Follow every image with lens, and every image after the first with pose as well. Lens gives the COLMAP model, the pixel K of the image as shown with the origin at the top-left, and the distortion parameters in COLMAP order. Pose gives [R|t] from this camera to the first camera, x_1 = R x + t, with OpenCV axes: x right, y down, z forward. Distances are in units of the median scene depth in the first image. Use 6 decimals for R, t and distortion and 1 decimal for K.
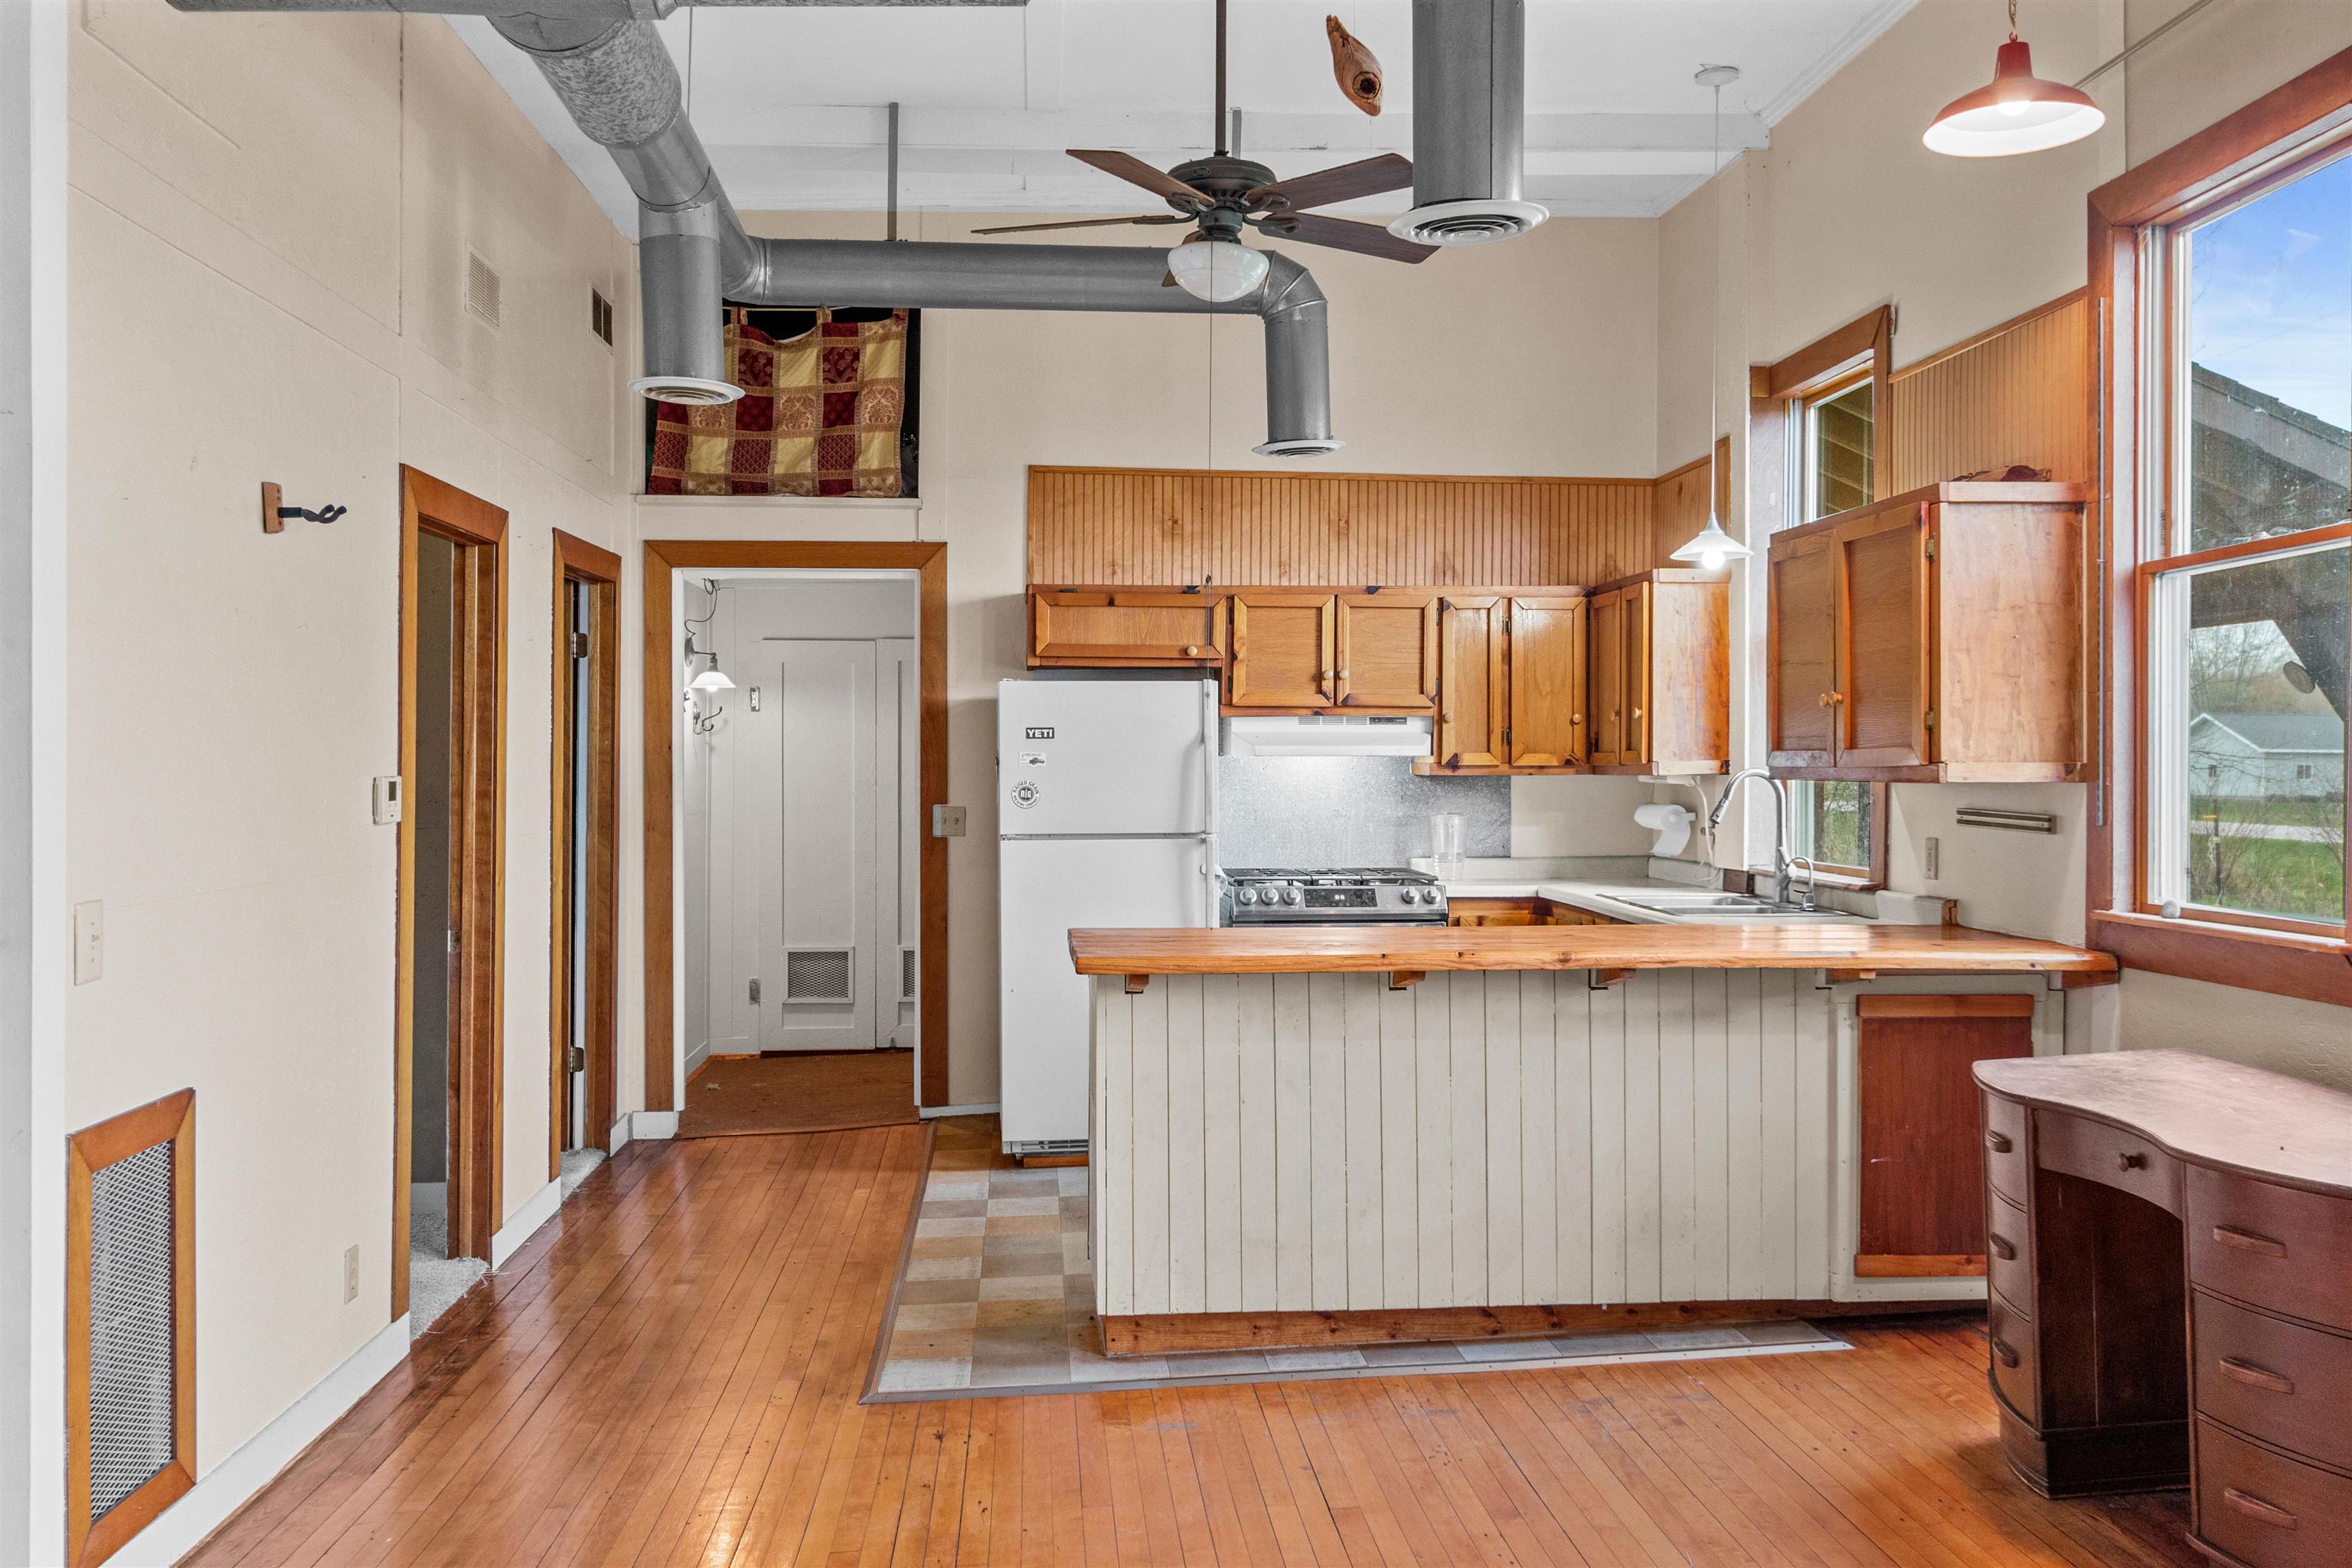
lens RADIAL K [[1919.6, 0, 1165.7], [0, 1919.6, 779.1], [0, 0, 1]] dist [0.008888, -0.000813]
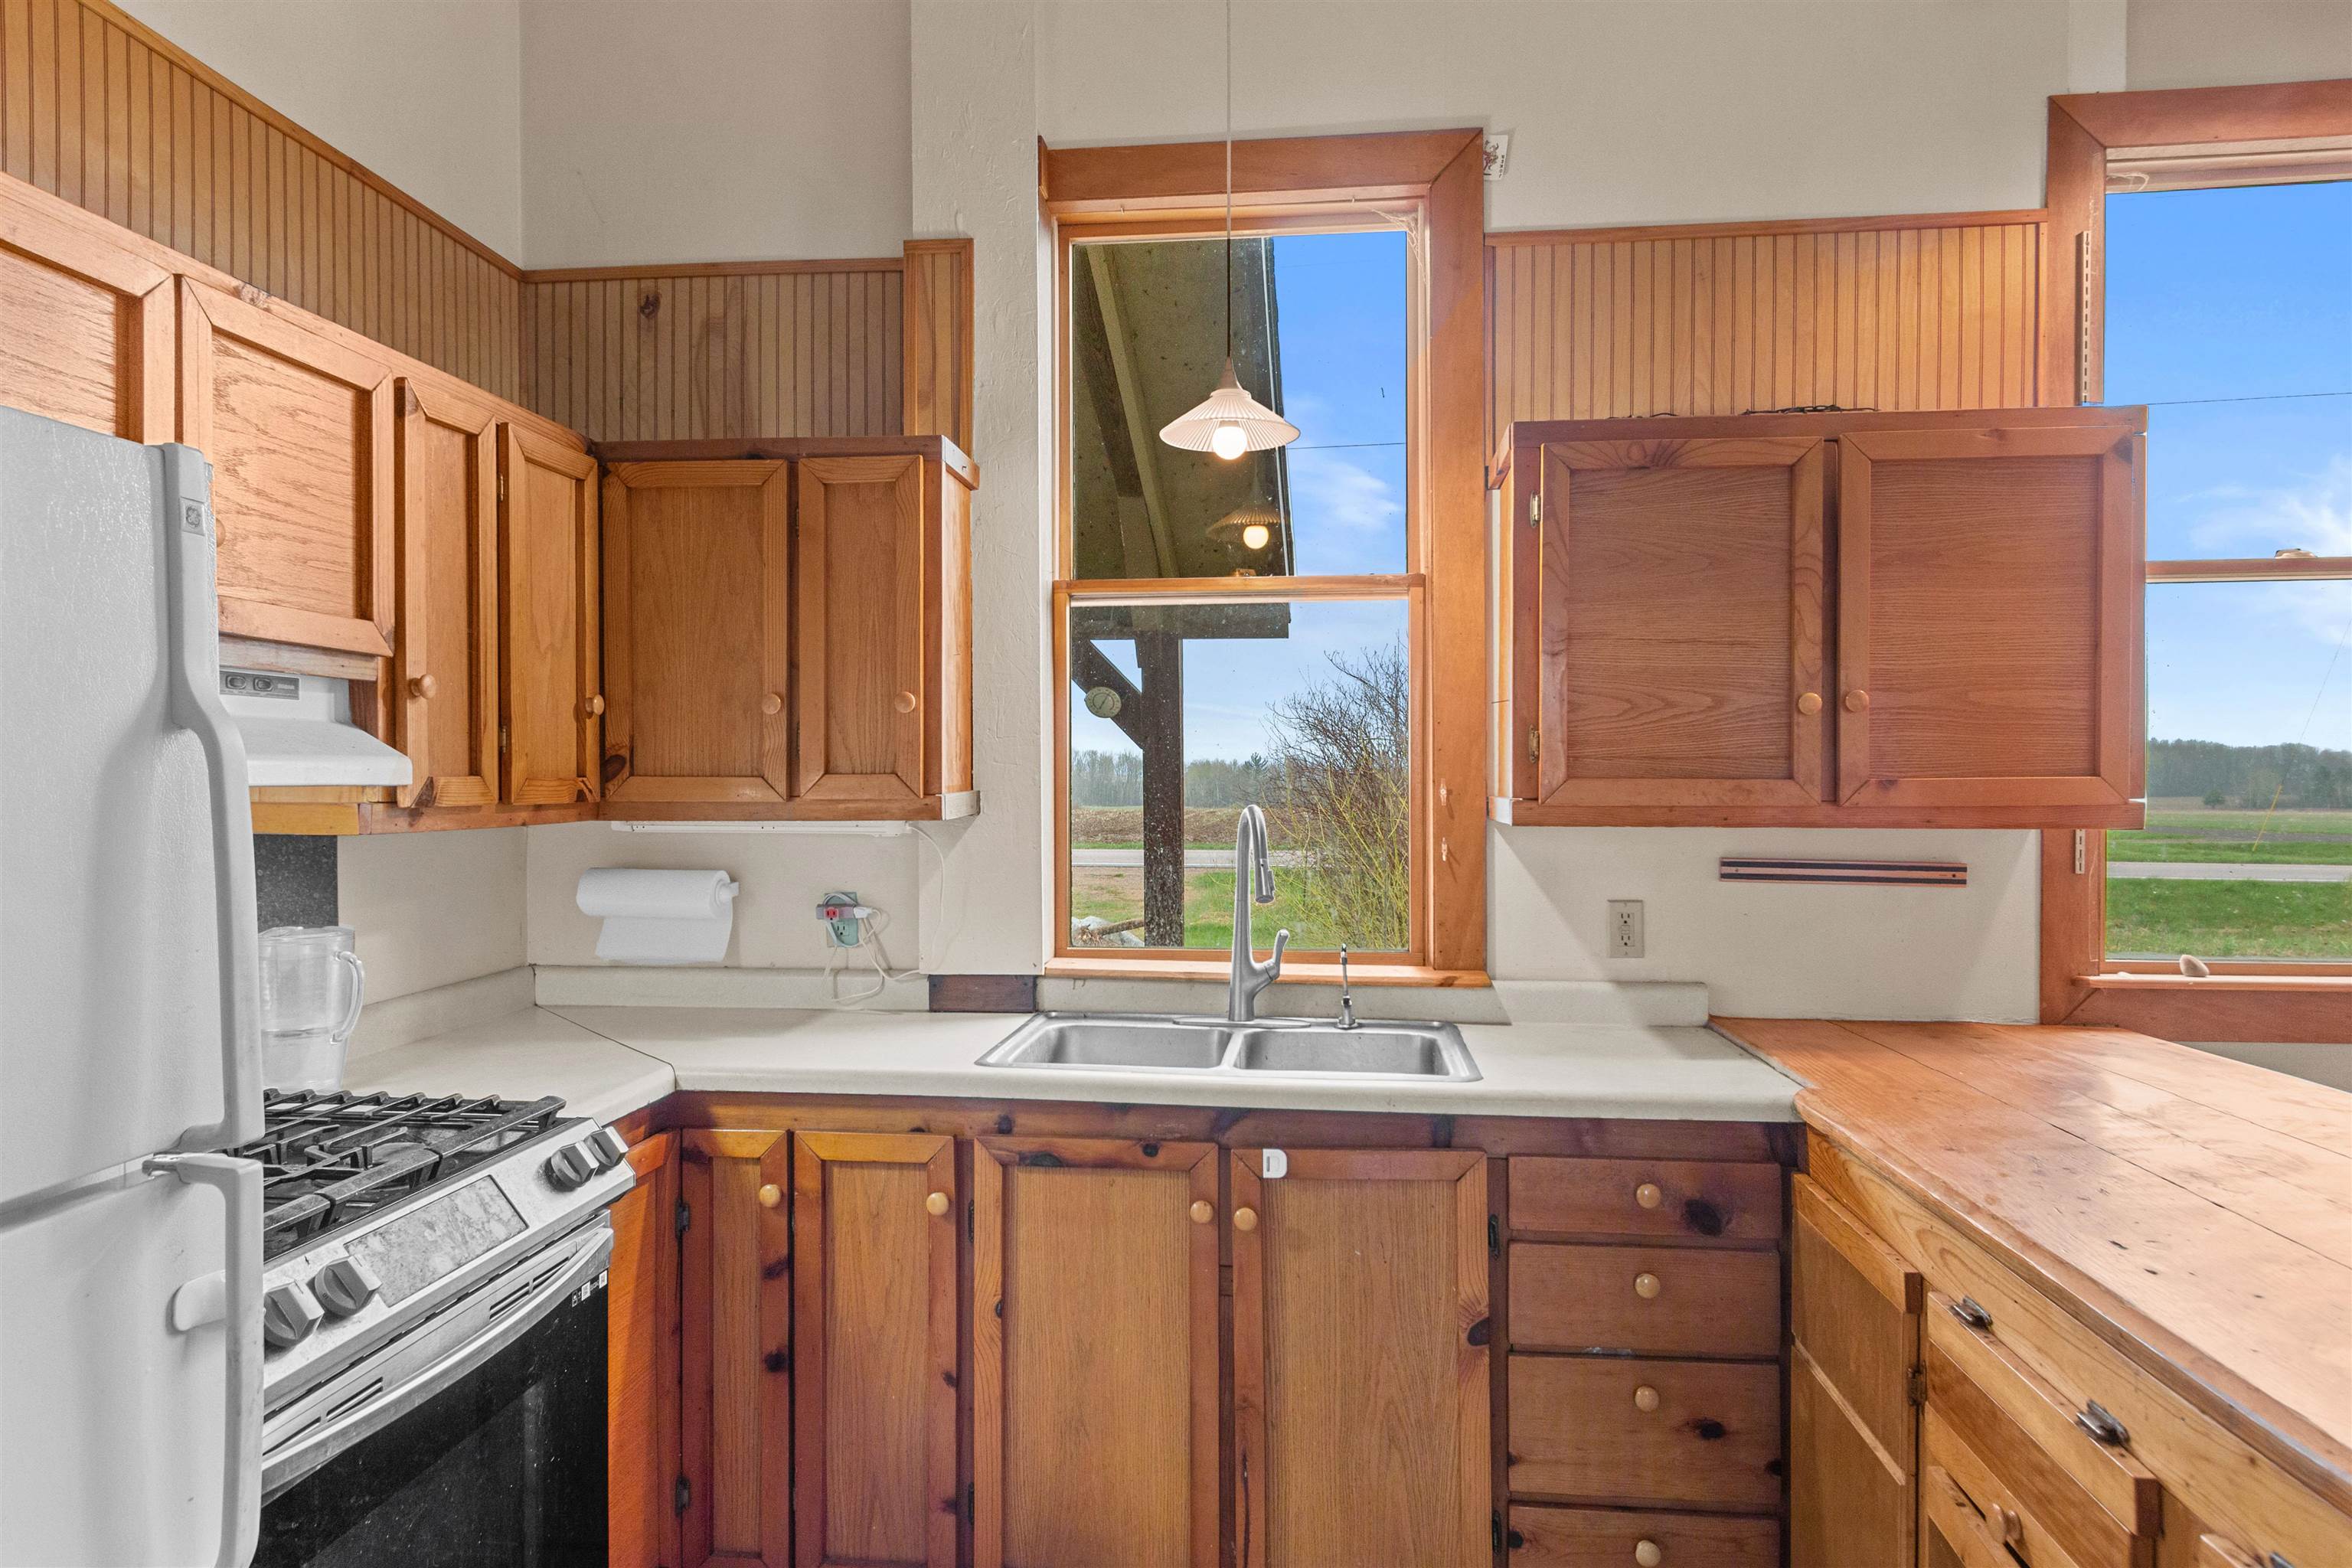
lens RADIAL K [[1395.1, 0, 1172.6], [0, 1395.1, 791.6], [0, 0, 1]] dist [0.000684, -0.000309]
pose [[0.180593, -0.010497, 0.983502, -0.119167], [0.007069, 0.999931, 0.009375, -0.013421], [-0.983532, 0.005260, 0.180655, 0.881446]]
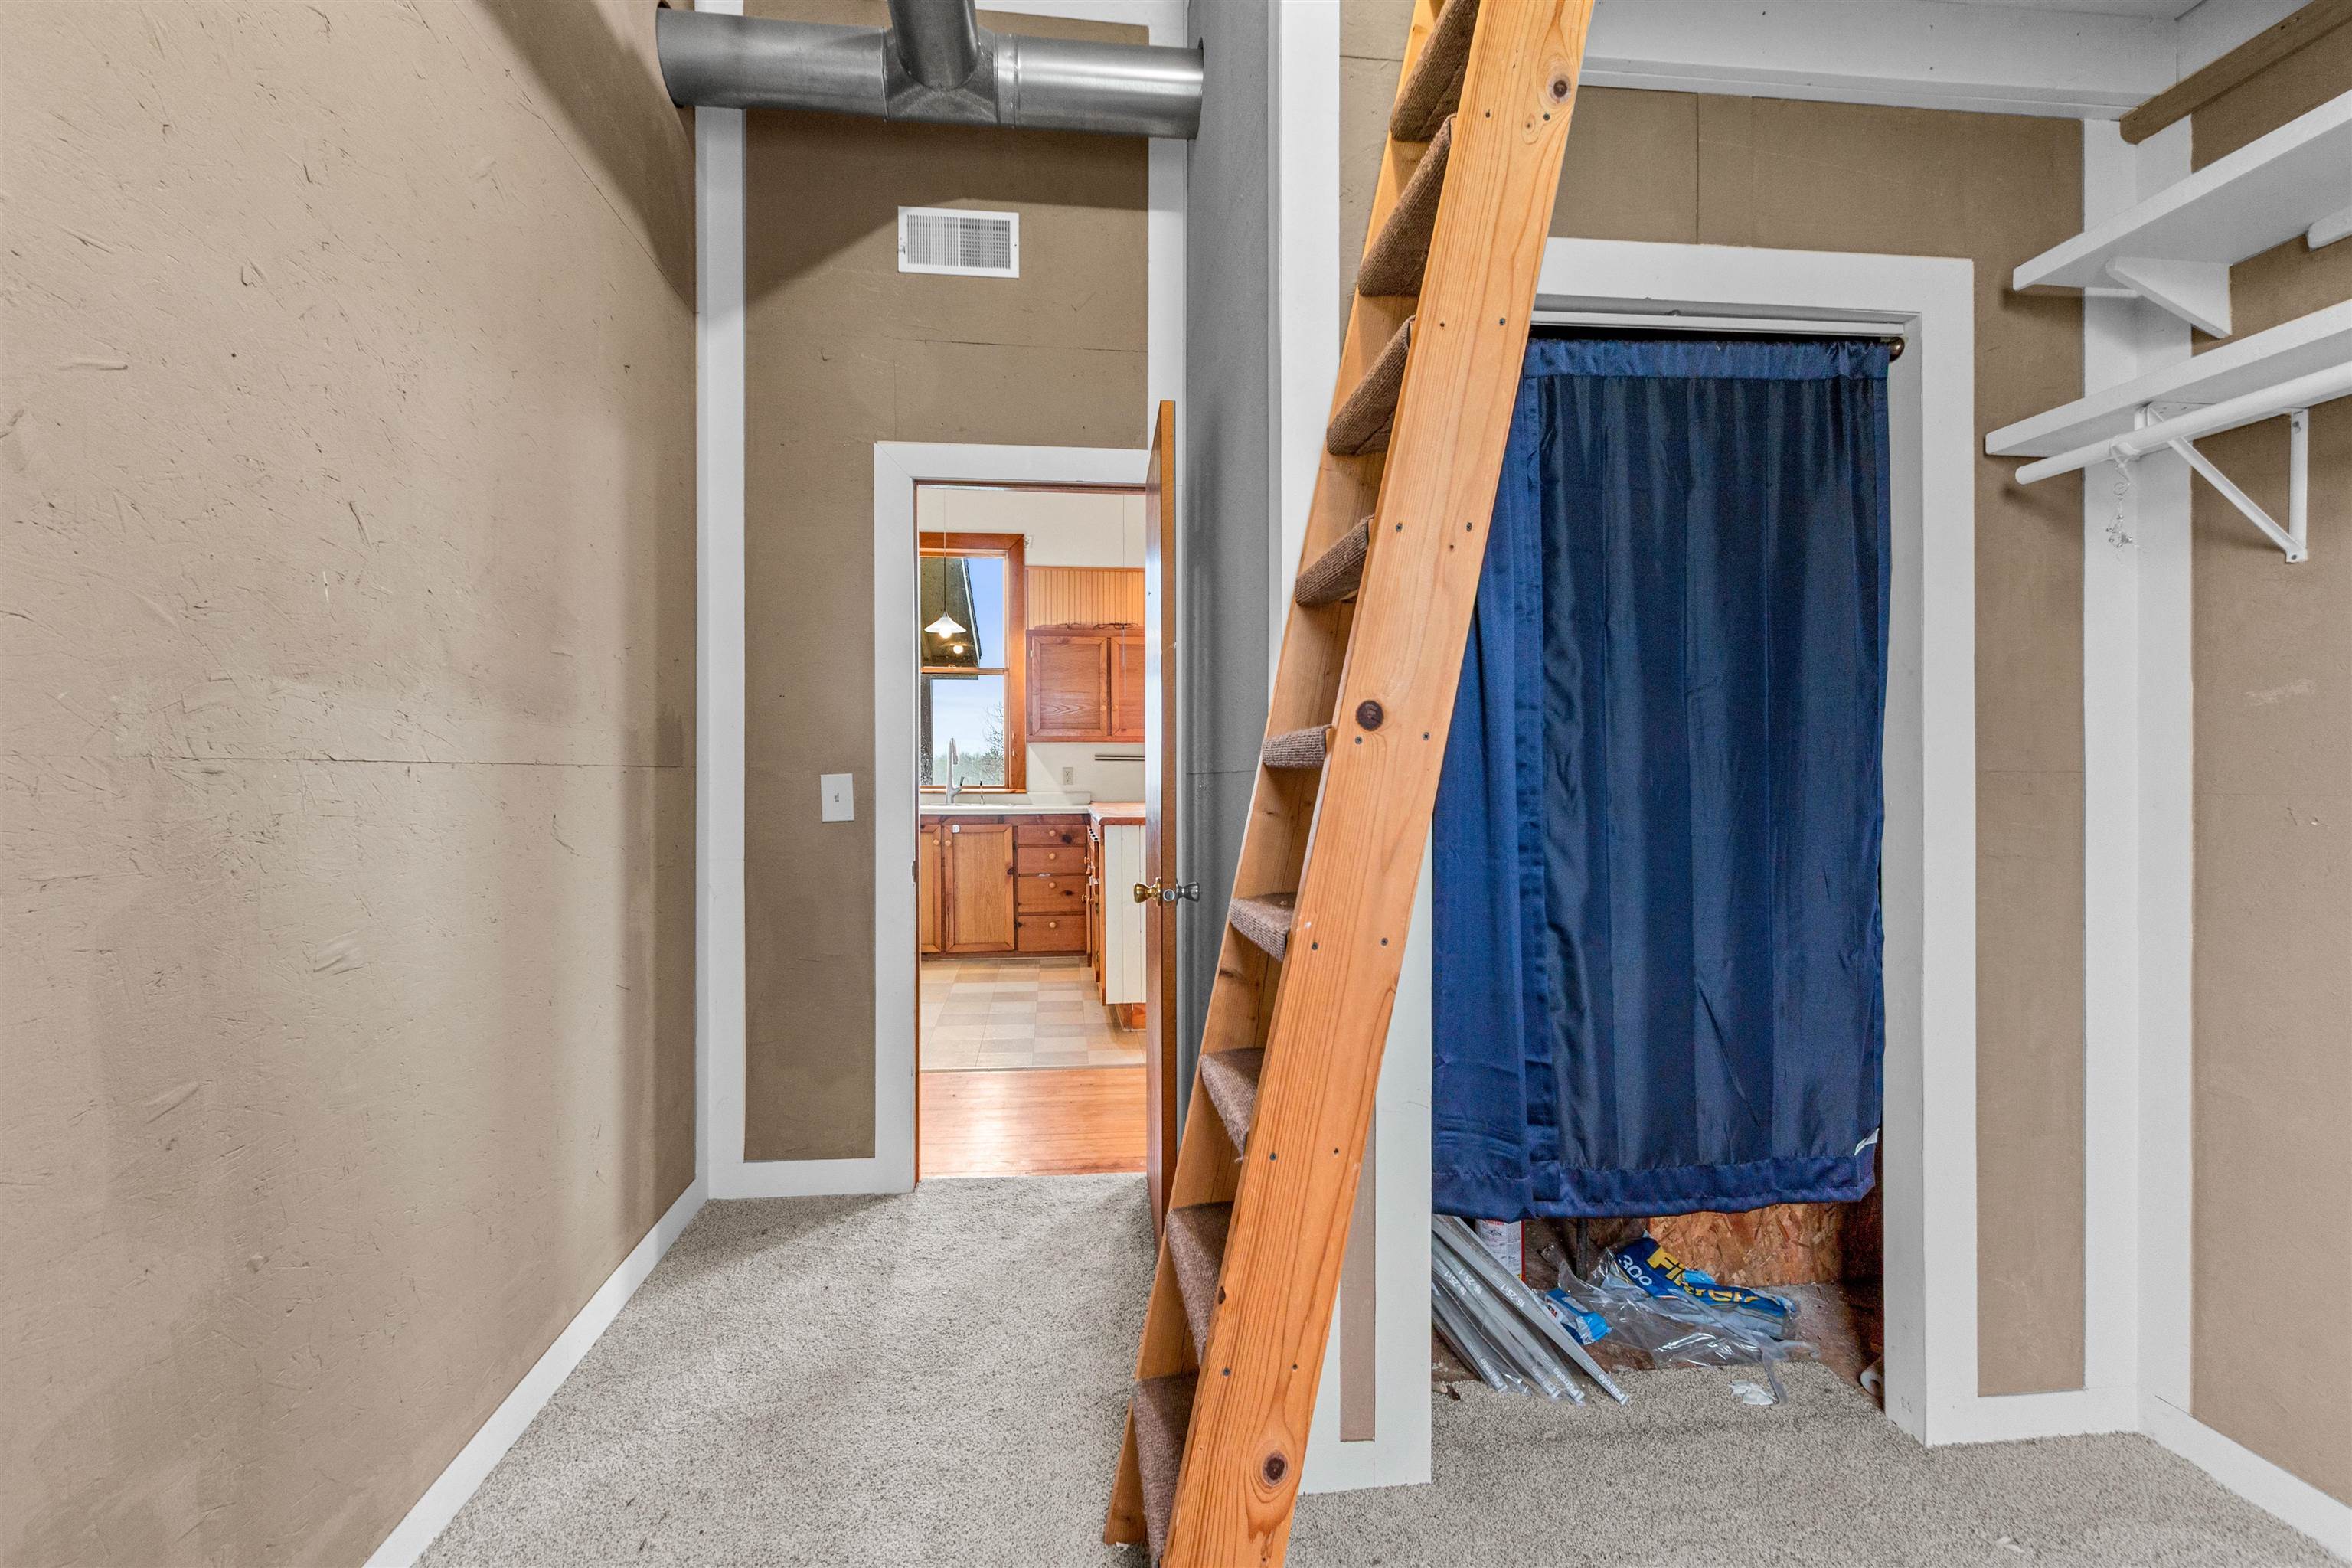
lens RADIAL K [[1110.1, 0, 1177.0], [0, 1110.1, 769.4], [0, 0, 1]] dist [0.006229, -0.002160]
pose [[-0.035248, 0.001685, 0.999377, -0.815296], [0.009846, 0.999951, -0.001339, 0.029617], [-0.999330, 0.009793, -0.035263, 0.750145]]
